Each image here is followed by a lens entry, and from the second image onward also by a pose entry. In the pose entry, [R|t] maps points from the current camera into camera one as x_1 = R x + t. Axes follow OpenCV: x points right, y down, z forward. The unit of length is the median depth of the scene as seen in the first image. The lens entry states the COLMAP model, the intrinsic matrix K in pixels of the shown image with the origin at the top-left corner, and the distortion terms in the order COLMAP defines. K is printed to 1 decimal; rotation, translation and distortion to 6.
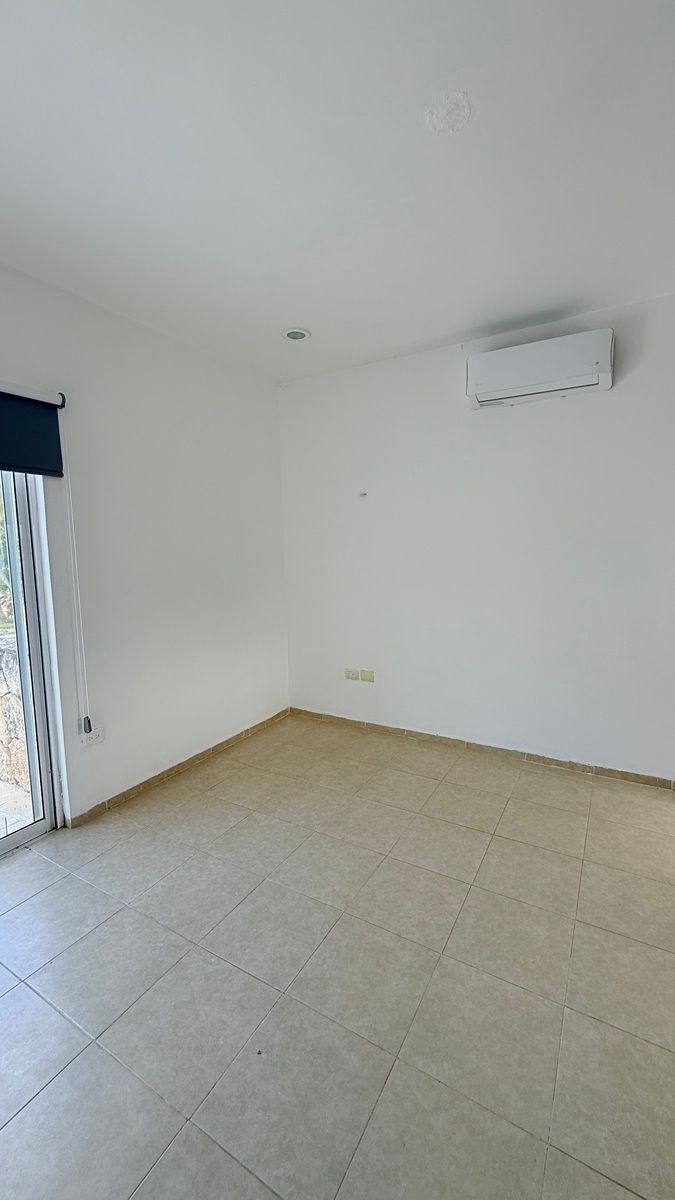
lens RADIAL K [[475.8, 0, 340.0], [0, 475.8, 599.4], [0, 0, 1]] dist [-0.000532, 0.000002]
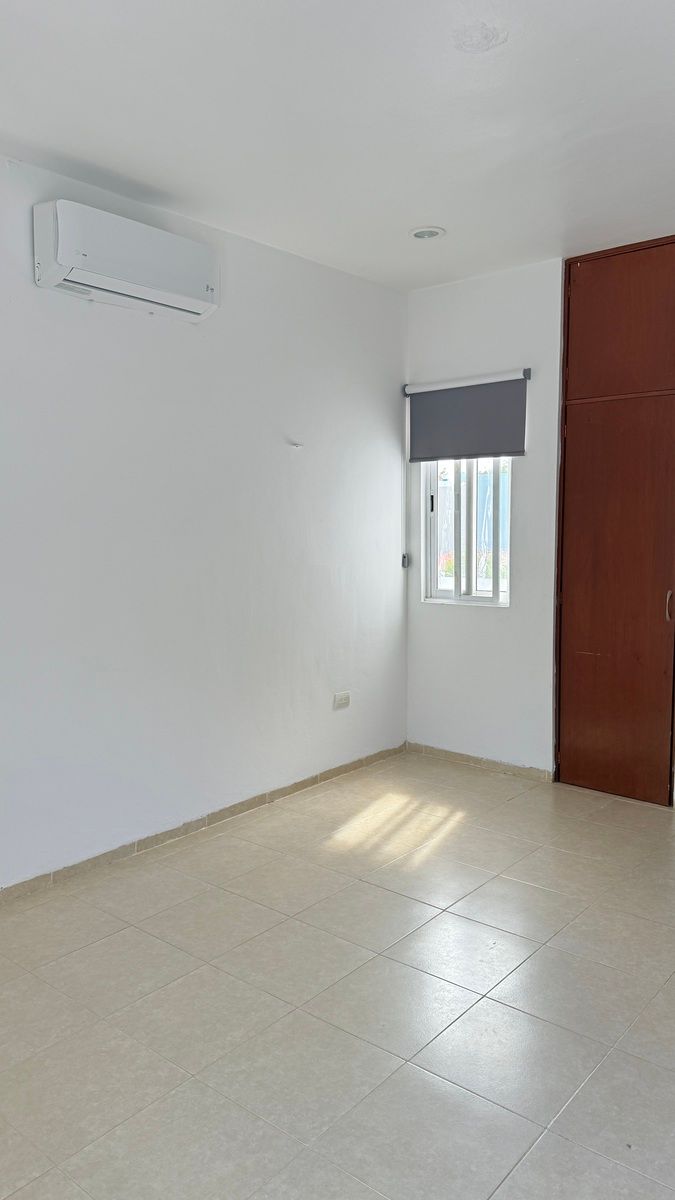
lens RADIAL K [[850.8, 0, 337.9], [0, 850.8, 600.4], [0, 0, 1]] dist [-0.004872, -0.000700]
pose [[0.176843, -0.085964, 0.980478, -0.872411], [0.127322, 0.989806, 0.063817, -0.053110], [-0.975969, 0.113551, 0.185985, 0.626098]]
